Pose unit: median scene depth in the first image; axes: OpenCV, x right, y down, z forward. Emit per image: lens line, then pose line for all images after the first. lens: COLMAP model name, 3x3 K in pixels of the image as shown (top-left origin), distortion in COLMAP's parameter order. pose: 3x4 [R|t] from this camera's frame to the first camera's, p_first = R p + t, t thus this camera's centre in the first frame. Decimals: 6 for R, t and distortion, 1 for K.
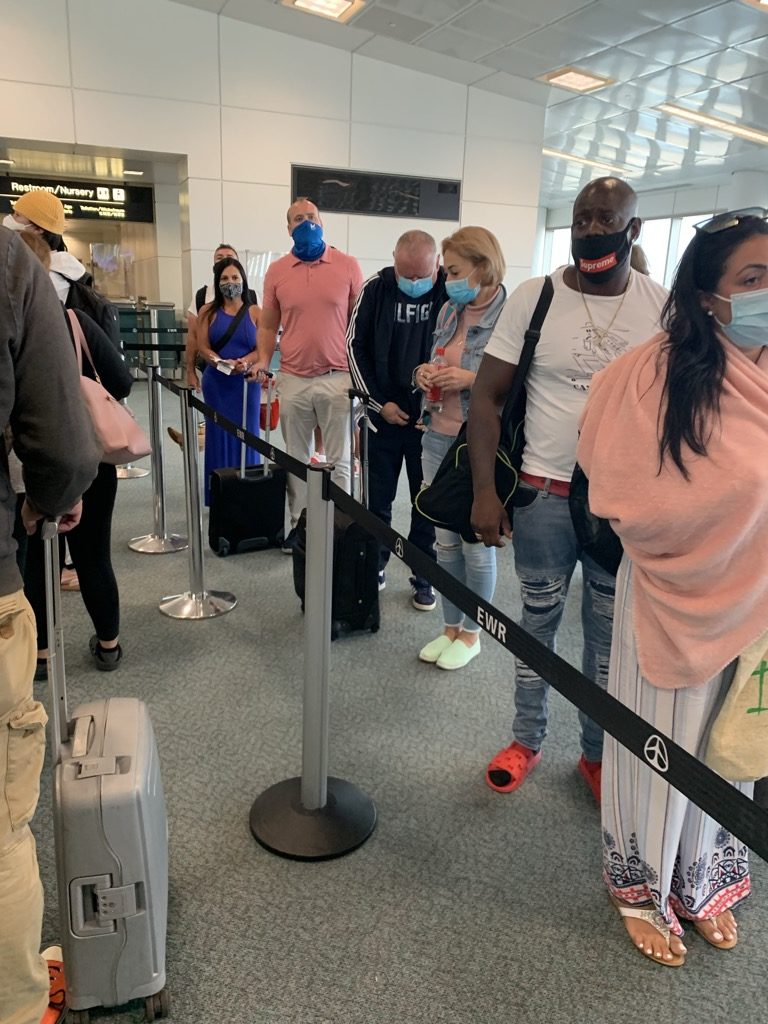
lens RADIAL K [[773.7, 0, 381.4], [0, 773.7, 518.1], [0, 0, 1]] dist [0.003231, 0.045616]
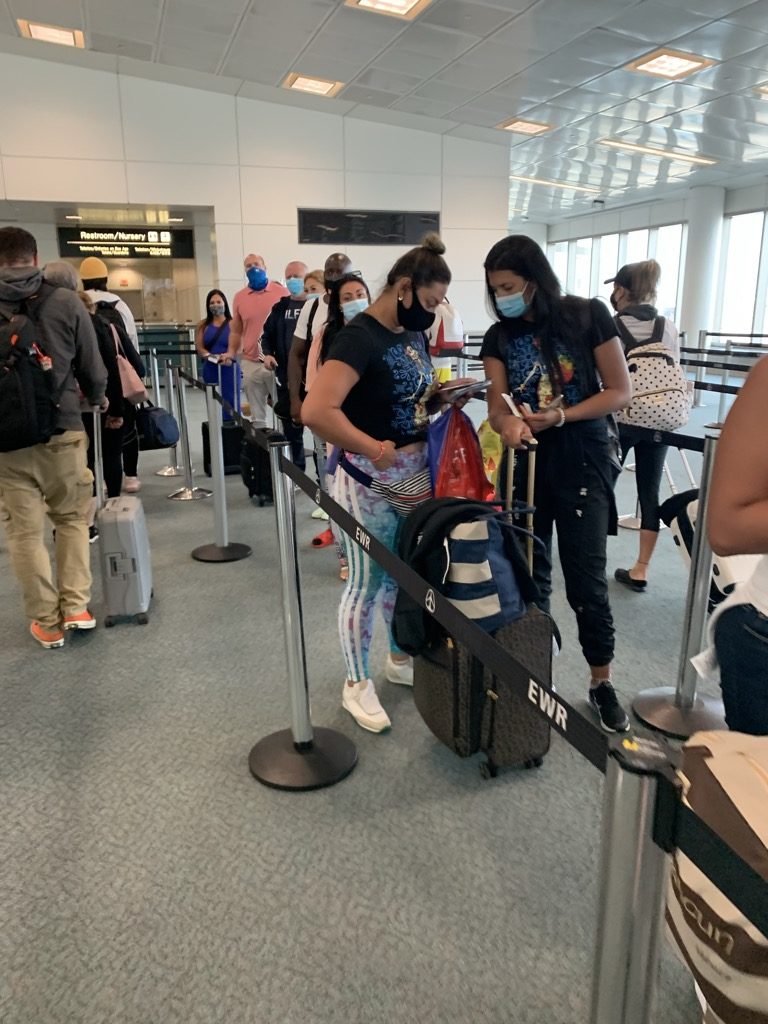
lens RADIAL K [[773.3, 0, 384.0], [0, 773.3, 512.0], [0, 0, 1]] dist [0.070355, 0.002106]
pose [[0.996490, -0.022473, -0.080642, 0.112848], [0.020256, 0.999397, -0.028217, 0.070993], [0.081227, 0.026484, 0.996344, -0.229494]]
